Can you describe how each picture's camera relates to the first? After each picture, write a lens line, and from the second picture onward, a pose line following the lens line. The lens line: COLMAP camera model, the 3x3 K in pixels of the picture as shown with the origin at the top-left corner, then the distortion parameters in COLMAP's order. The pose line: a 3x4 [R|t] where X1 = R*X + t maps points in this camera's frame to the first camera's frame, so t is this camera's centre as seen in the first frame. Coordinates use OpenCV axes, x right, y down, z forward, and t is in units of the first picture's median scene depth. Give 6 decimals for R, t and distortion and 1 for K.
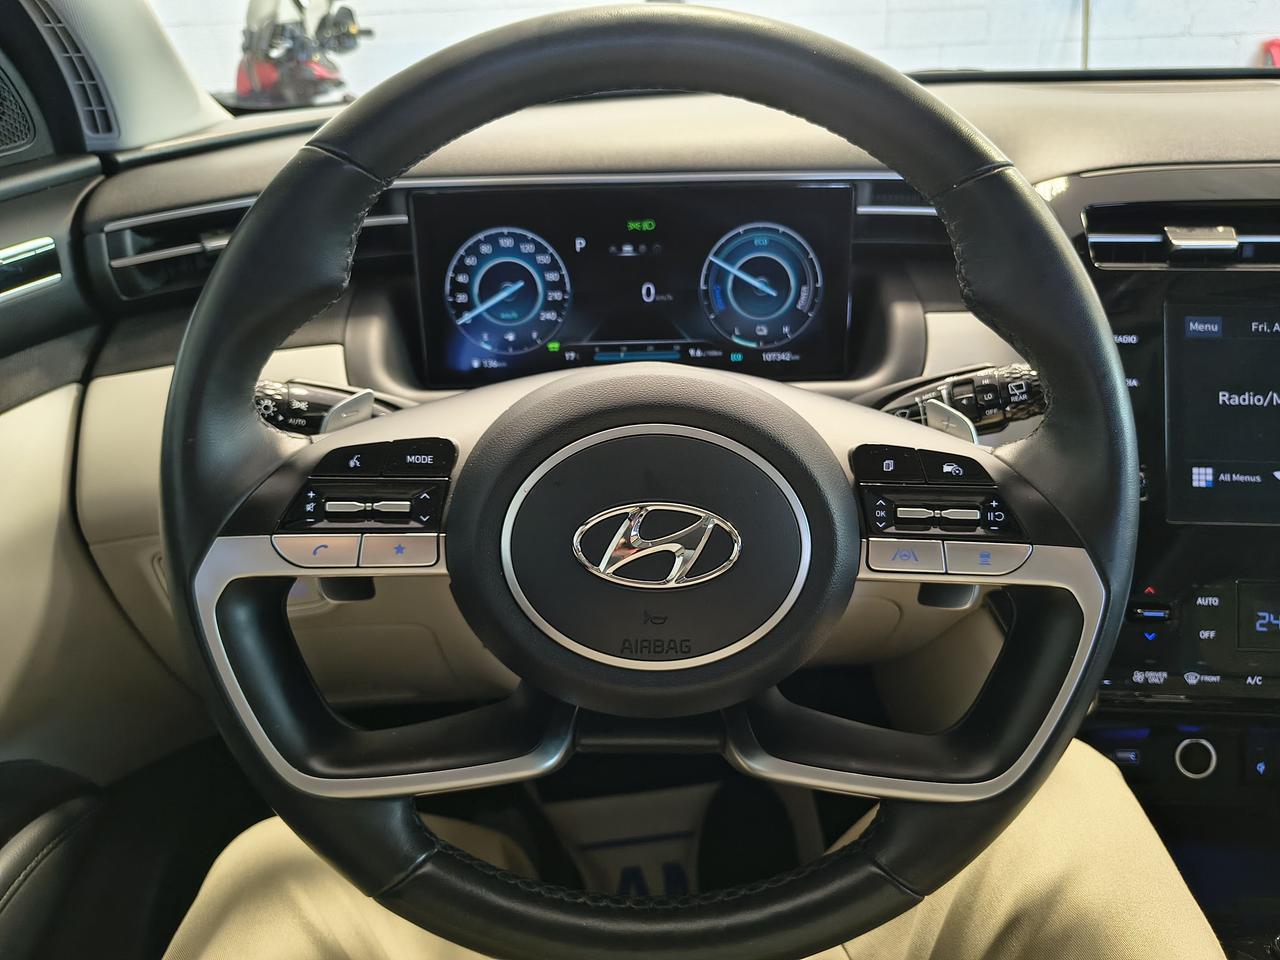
lens RADIAL K [[891.2, 0, 640.0], [0, 891.2, 480.0], [0, 0, 1]] dist [0.027186, -0.000945]
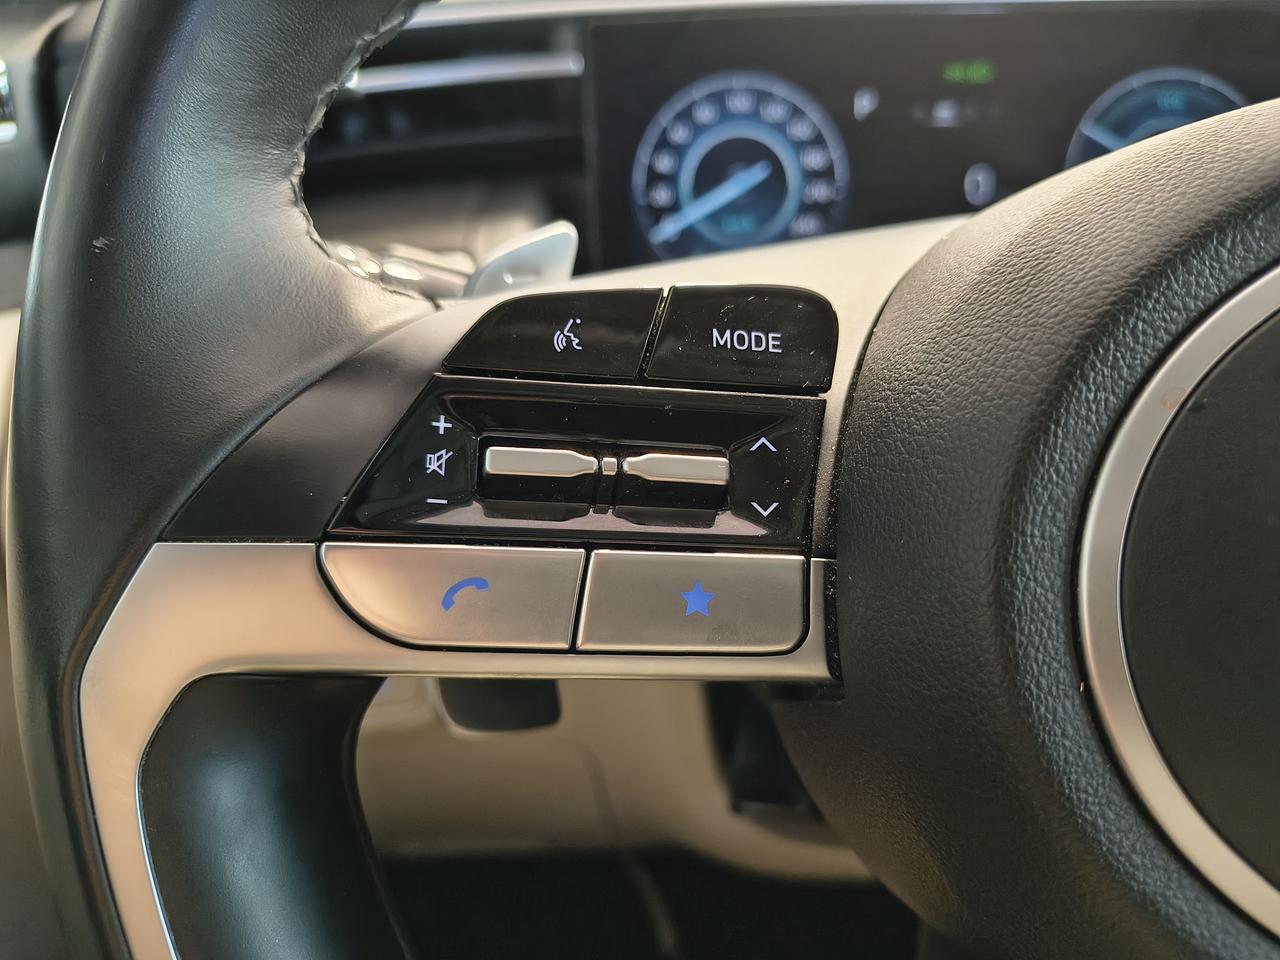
lens RADIAL K [[880.2, 0, 615.6], [0, 880.2, 481.2], [0, 0, 1]] dist [-0.023200, -0.004576]
pose [[0.995470, 0.013667, -0.094083, -0.172619], [-0.022441, 0.995428, -0.092840, 0.041433], [0.092384, 0.094531, 0.991226, 0.434274]]
